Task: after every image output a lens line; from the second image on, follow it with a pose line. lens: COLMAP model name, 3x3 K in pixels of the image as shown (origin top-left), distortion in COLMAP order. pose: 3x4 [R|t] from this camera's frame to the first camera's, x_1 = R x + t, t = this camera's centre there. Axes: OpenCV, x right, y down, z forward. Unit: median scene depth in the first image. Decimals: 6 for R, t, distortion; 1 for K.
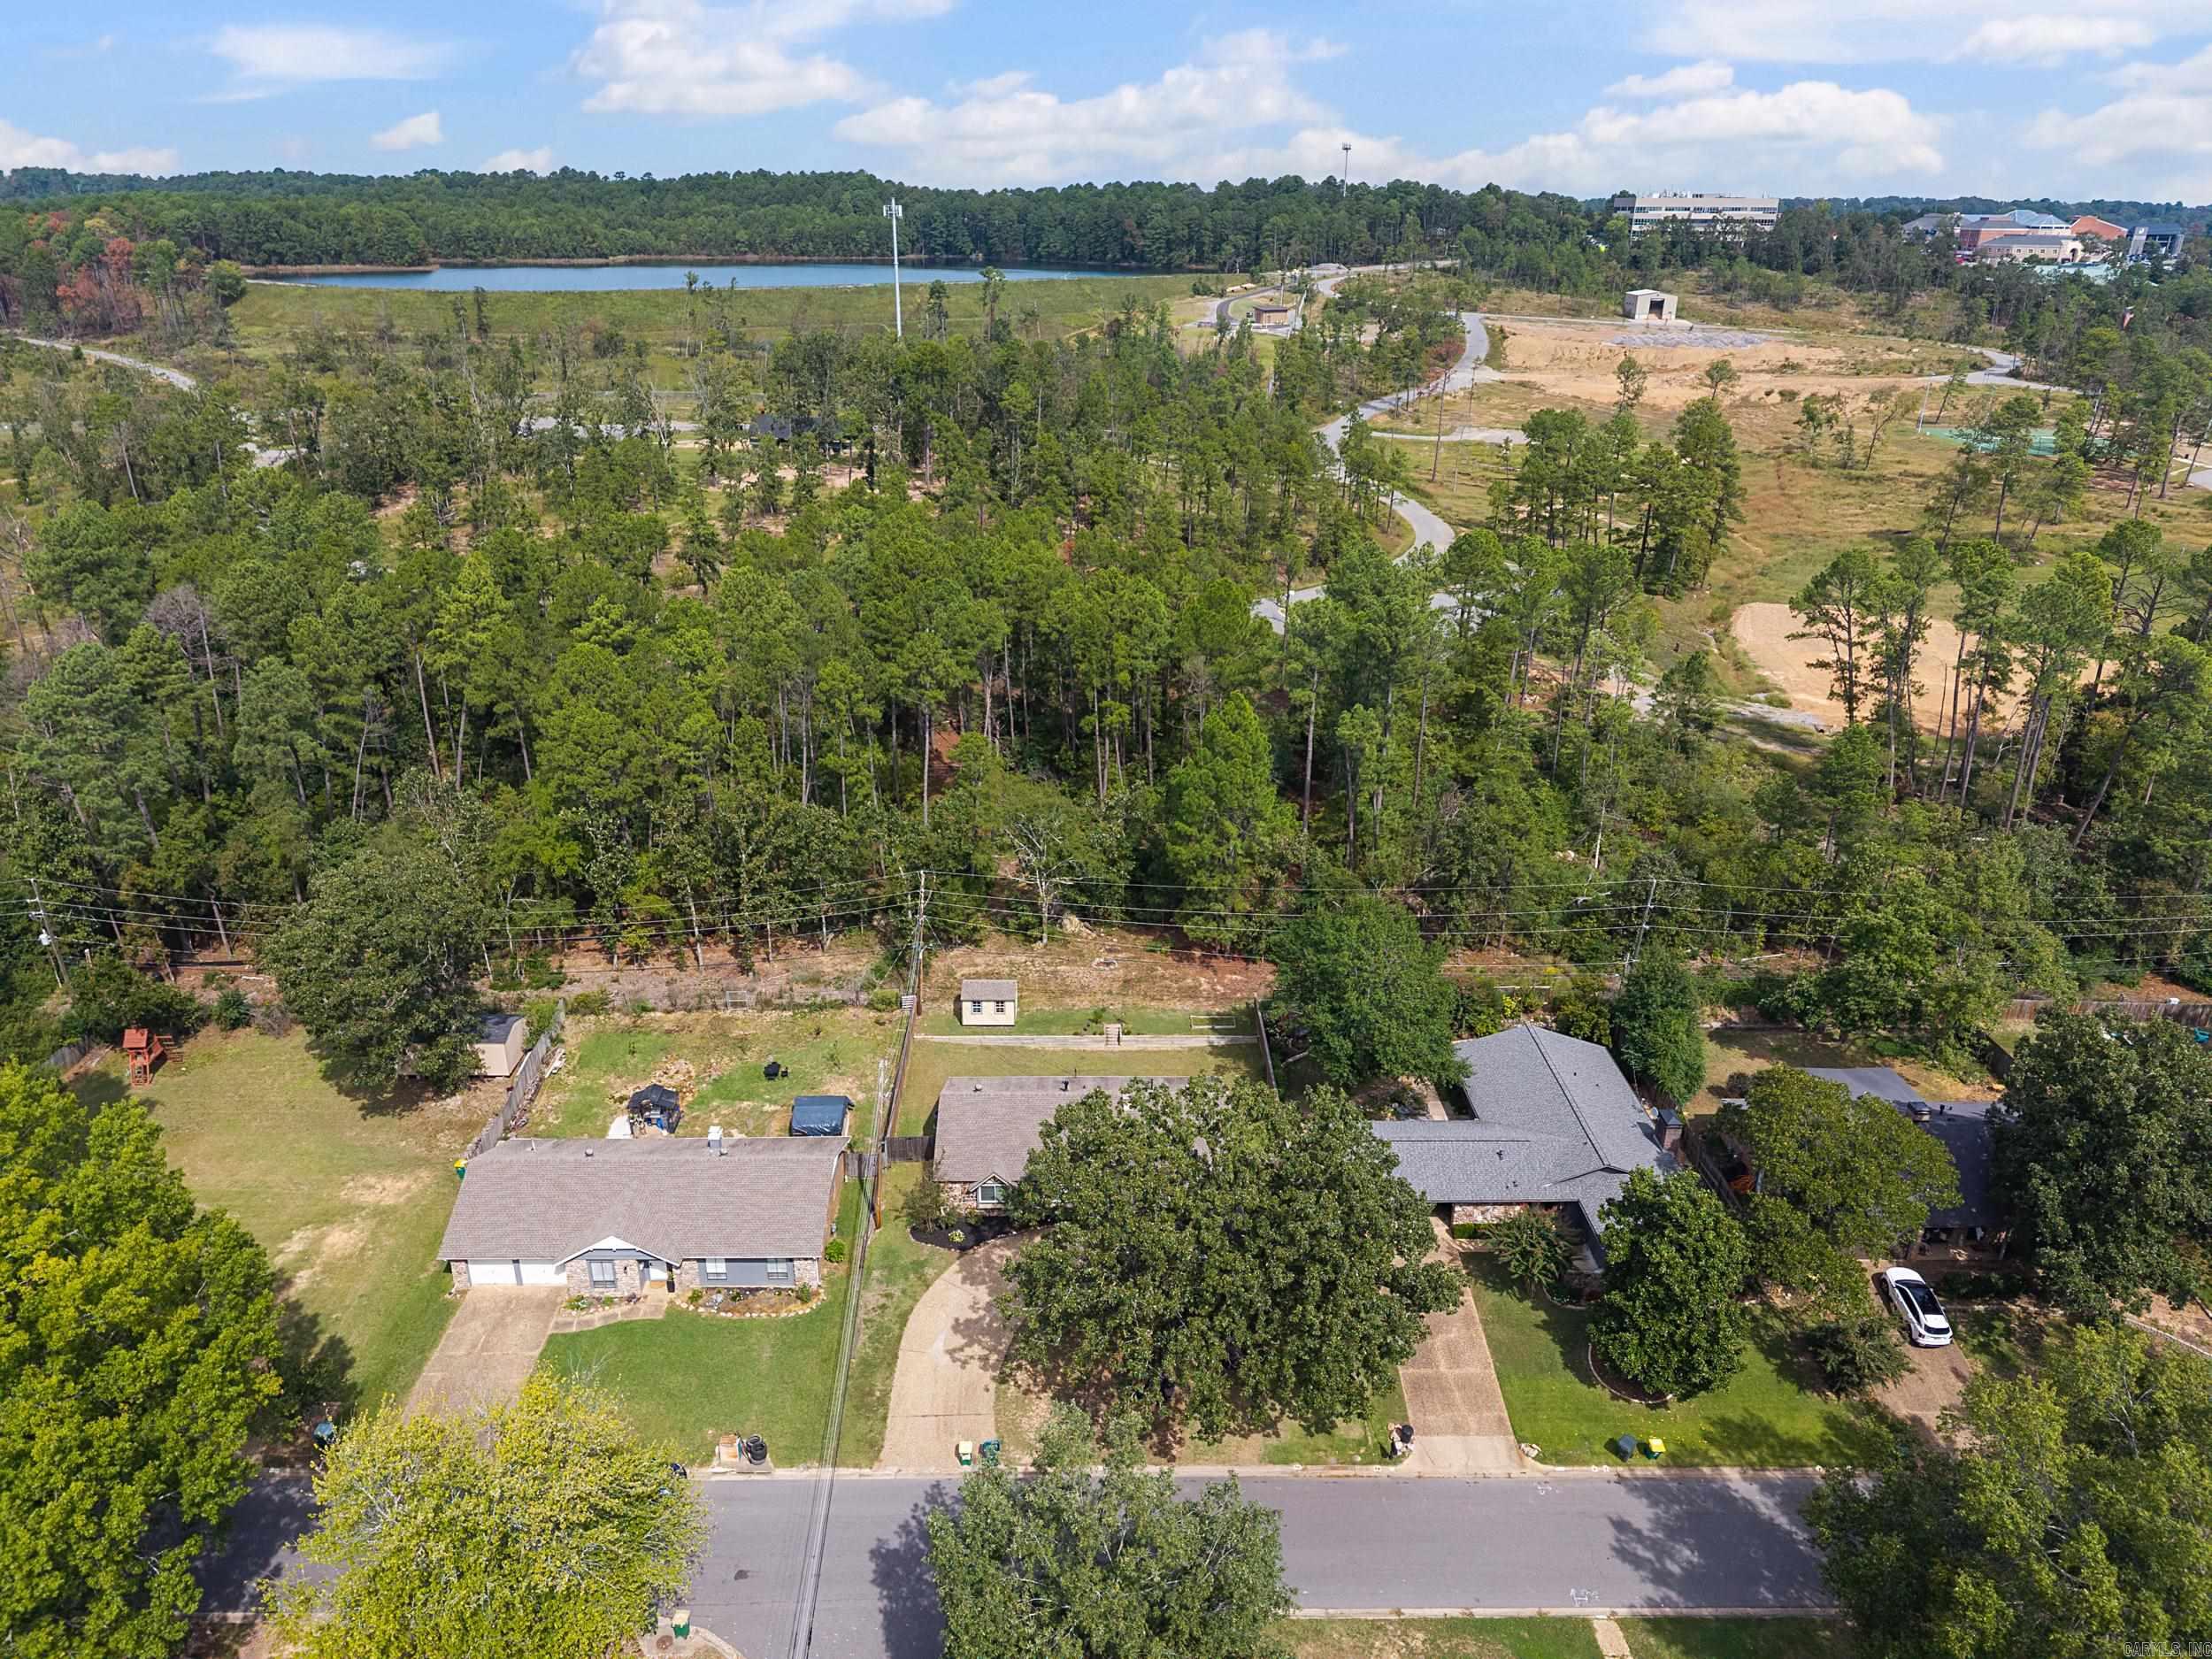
lens RADIAL K [[1531.9, 0, 1116.3], [0, 1531.9, 828.4], [0, 0, 1]] dist [0.028693, -0.028924]
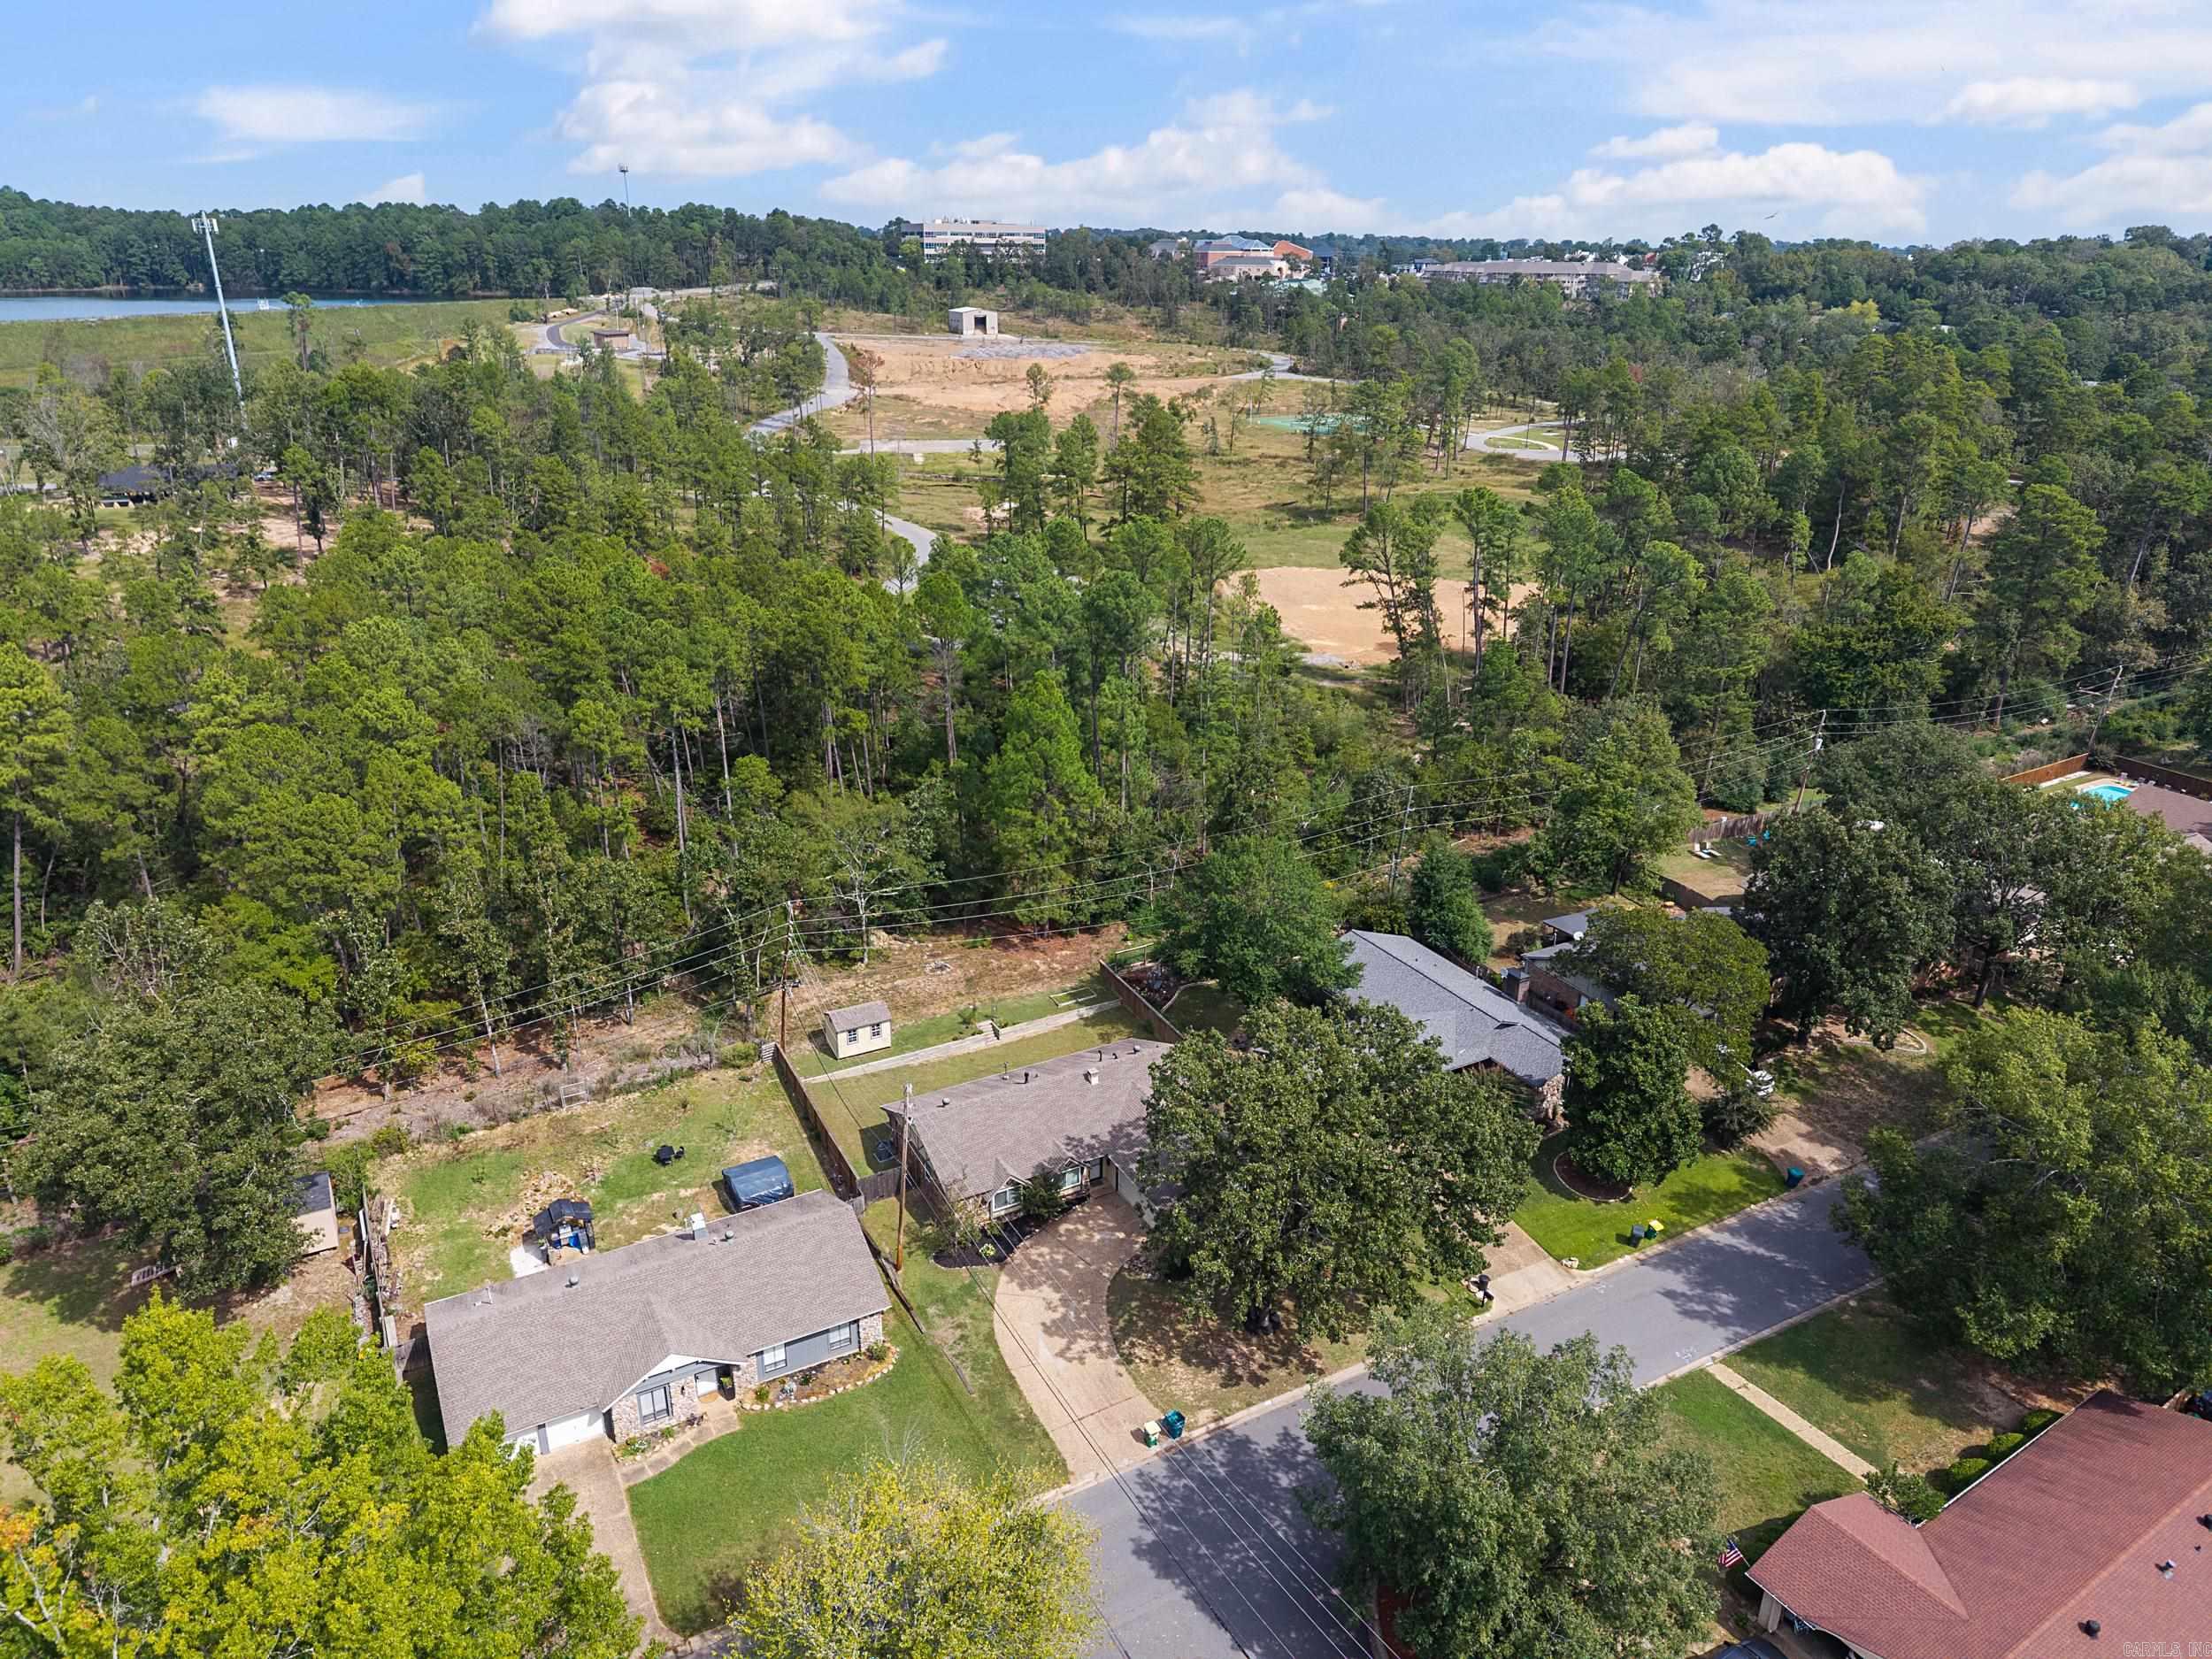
lens RADIAL K [[1531.9, 0, 1123.3], [0, 1531.9, 828.3], [0, 0, 1]] dist [0.028693, -0.028924]
pose [[0.879789, -0.170851, 0.443601, -0.318804], [0.179320, 0.983518, 0.023155, -0.000990], [-0.440246, 0.059175, 0.895925, 0.067084]]
